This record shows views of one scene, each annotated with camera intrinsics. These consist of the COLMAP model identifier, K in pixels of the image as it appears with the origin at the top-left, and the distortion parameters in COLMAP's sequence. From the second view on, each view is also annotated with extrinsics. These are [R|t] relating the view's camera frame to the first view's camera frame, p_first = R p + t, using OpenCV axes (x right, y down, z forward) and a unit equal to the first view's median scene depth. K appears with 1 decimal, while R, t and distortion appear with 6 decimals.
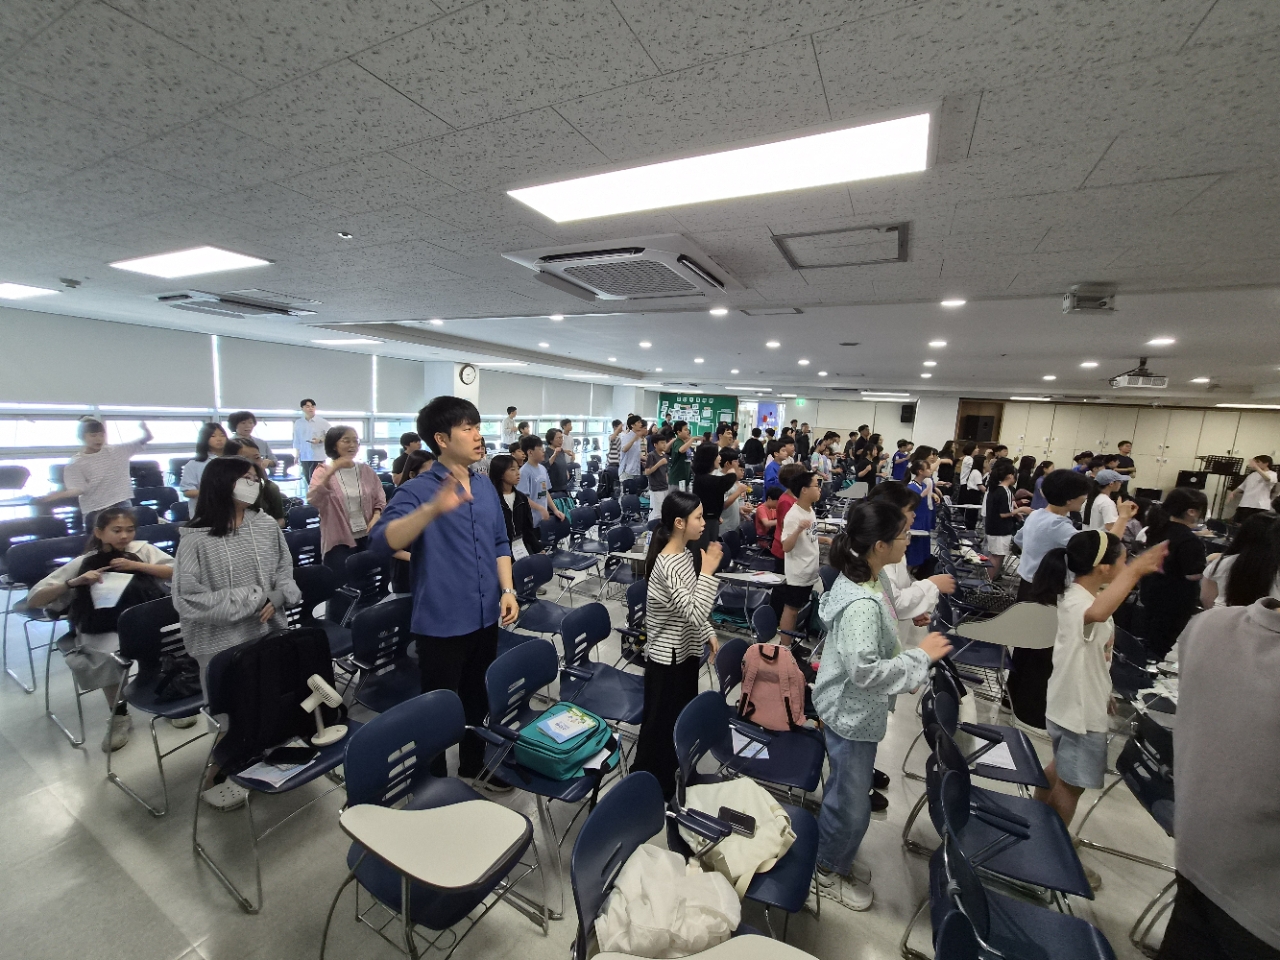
lens RADIAL K [[503.5, 0, 642.8], [0, 503.5, 480.2], [0, 0, 1]] dist [-0.000522, 0.000441]
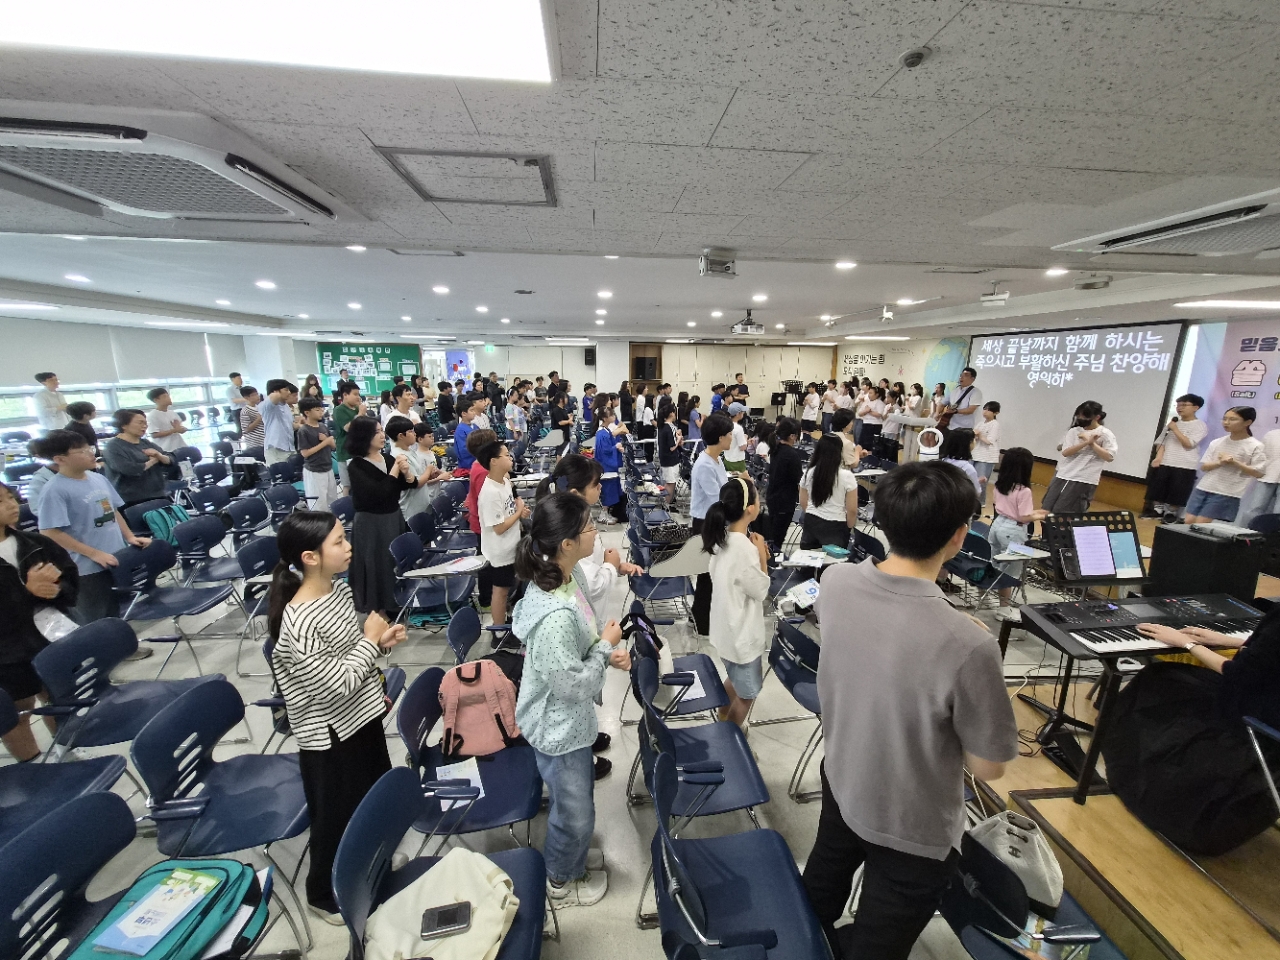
lens RADIAL K [[503.5, 0, 638.3], [0, 503.5, 481.1], [0, 0, 1]] dist [-0.000522, 0.000441]
pose [[0.840389, -0.164993, 0.516259, 0.091500], [0.108580, 0.984479, 0.137881, -0.057079], [-0.530996, -0.059819, 0.845261, 0.127362]]
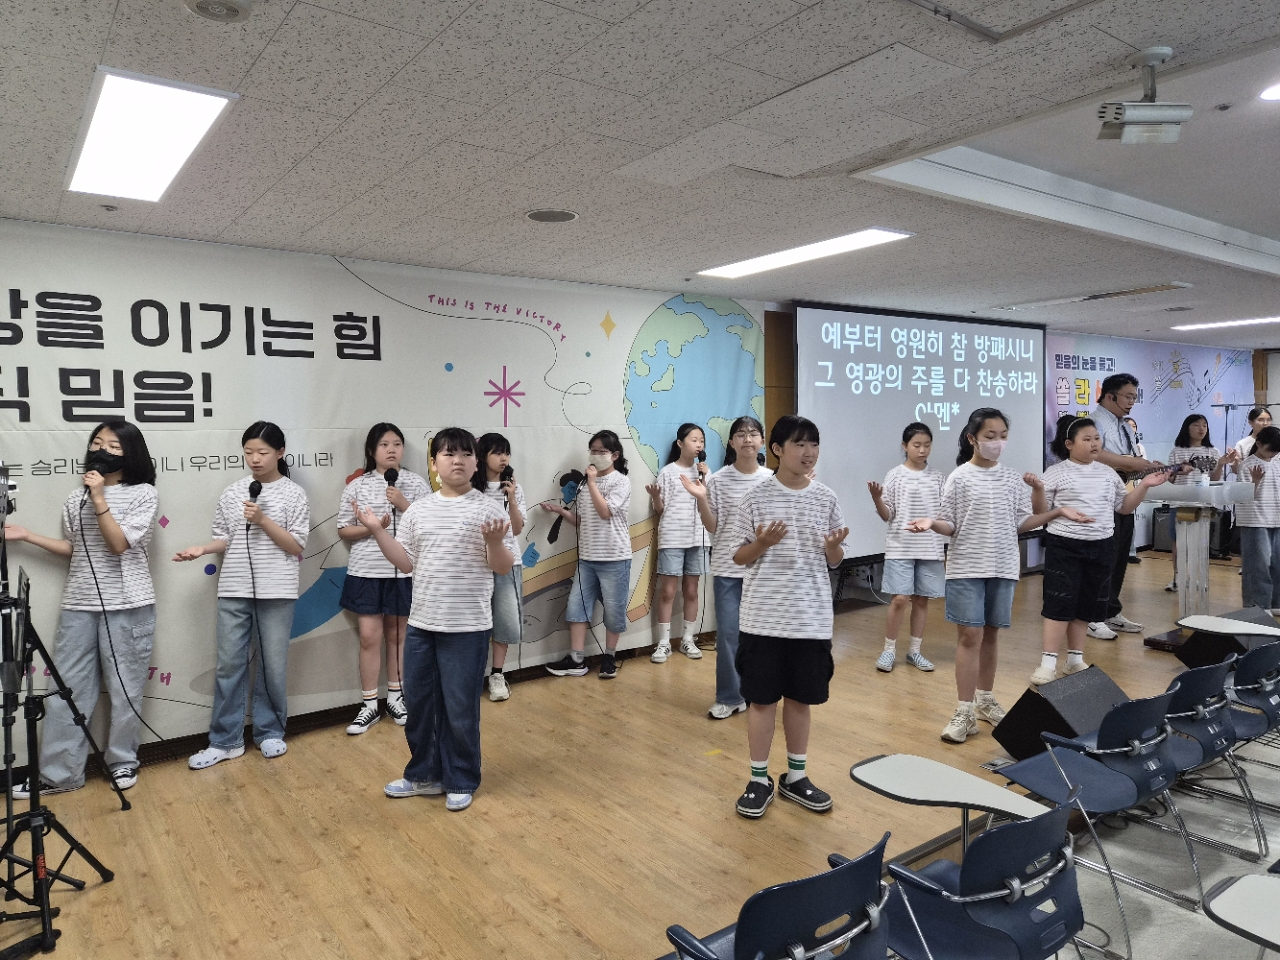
lens RADIAL K [[853.9, 0, 631.1], [0, 853.9, 468.3], [0, 0, 1]] dist [0.052834, -0.040036]
pose [[-0.896319, -0.054014, 0.440107, 4.350085], [0.034087, 0.981222, 0.189846, -0.415889], [-0.442097, 0.185164, -0.877647, 5.509518]]
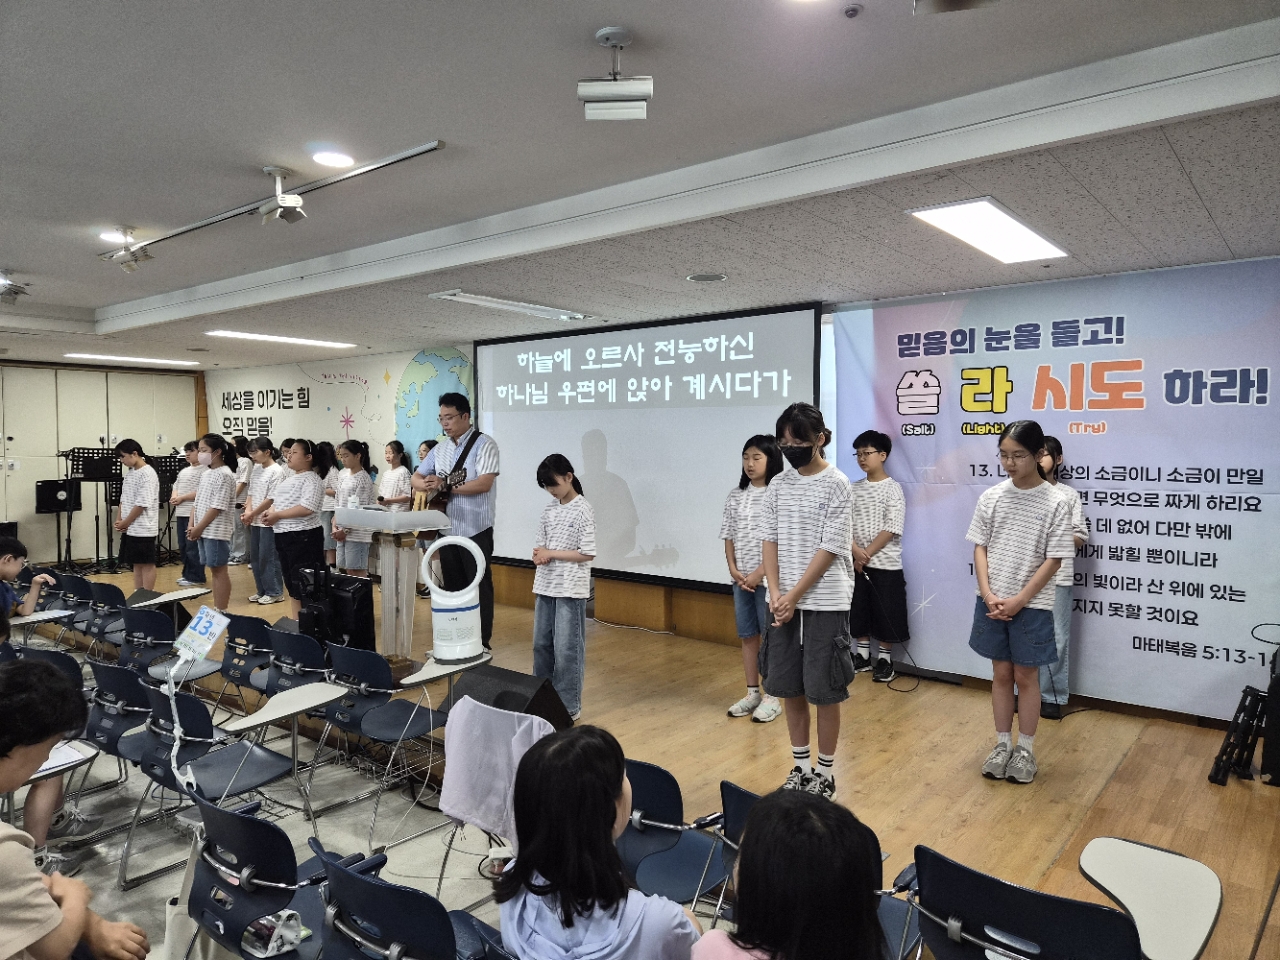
lens RADIAL K [[853.9, 0, 636.0], [0, 853.9, 476.3], [0, 0, 1]] dist [0.052834, -0.040036]
pose [[0.198331, -0.091021, 0.975899, 1.560410], [0.147368, 0.987129, 0.062119, 0.062135], [-0.968993, 0.131496, 0.209192, 1.031359]]
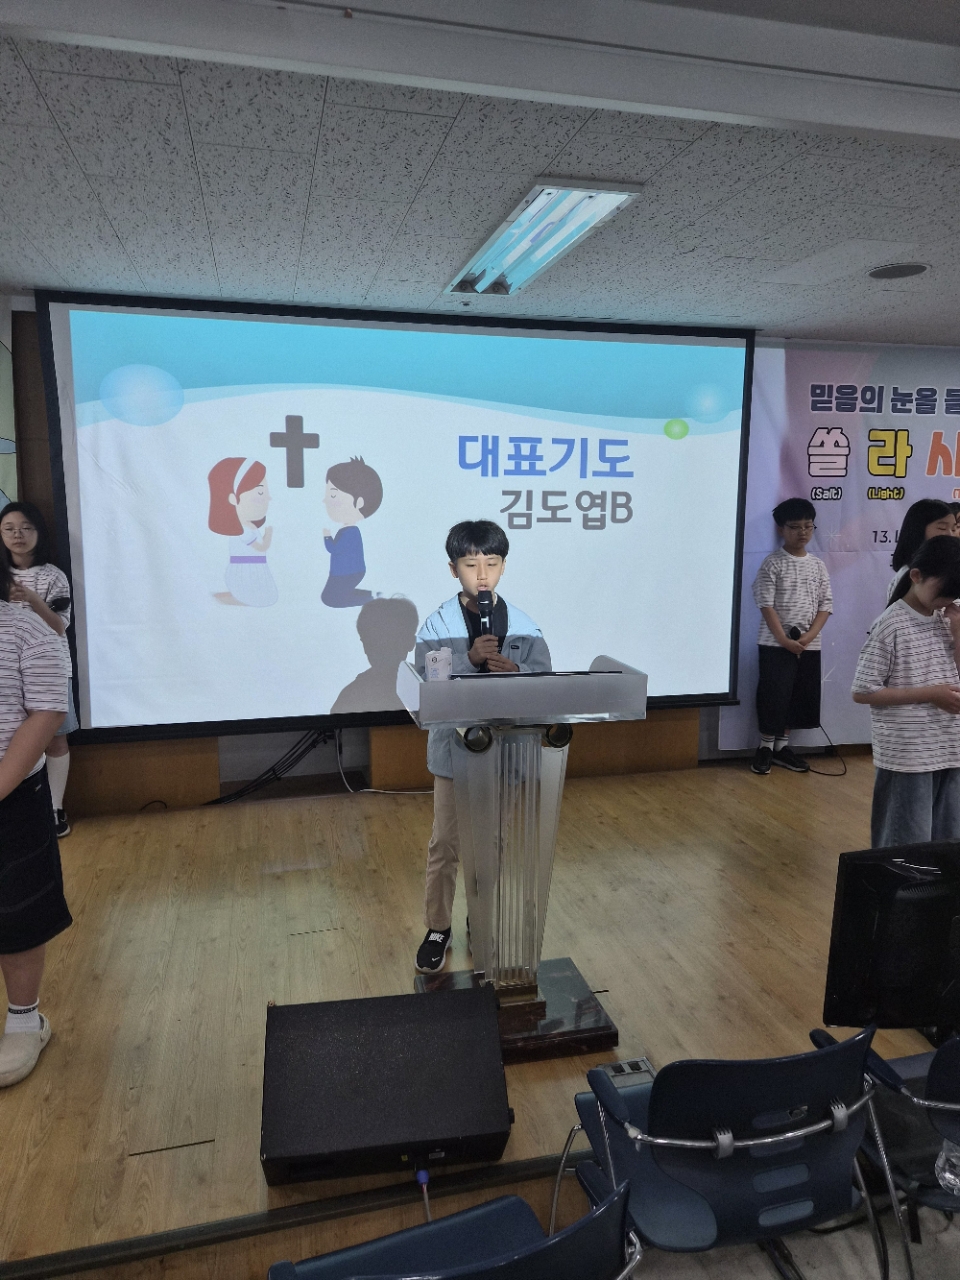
lens RADIAL K [[853.9, 0, 469.9], [0, 853.9, 636.2], [0, 0, 1]] dist [0.052834, -0.040036]
pose [[-0.660766, -0.171074, 0.730836, 3.146927], [0.067128, 0.956310, 0.284545, -0.161965], [-0.747584, 0.237077, -0.620413, 3.078476]]
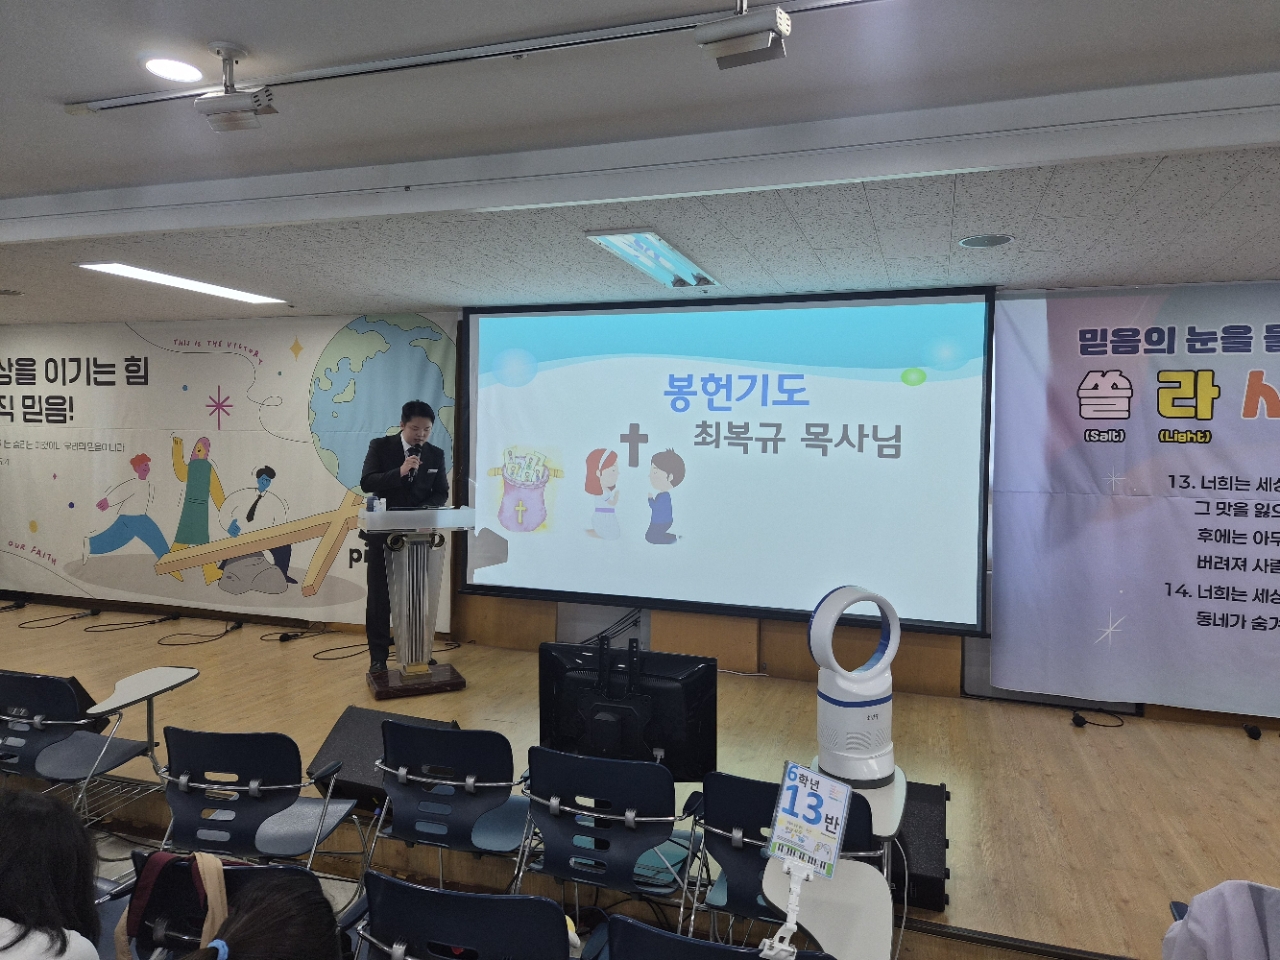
lens RADIAL K [[853.9, 0, 648.1], [0, 853.9, 470.4], [0, 0, 1]] dist [0.052834, -0.040036]
pose [[-0.154678, -0.088432, 0.983999, 2.148841], [0.113152, 0.987846, 0.106565, -0.091581], [-0.981464, 0.127825, -0.142791, 2.324352]]
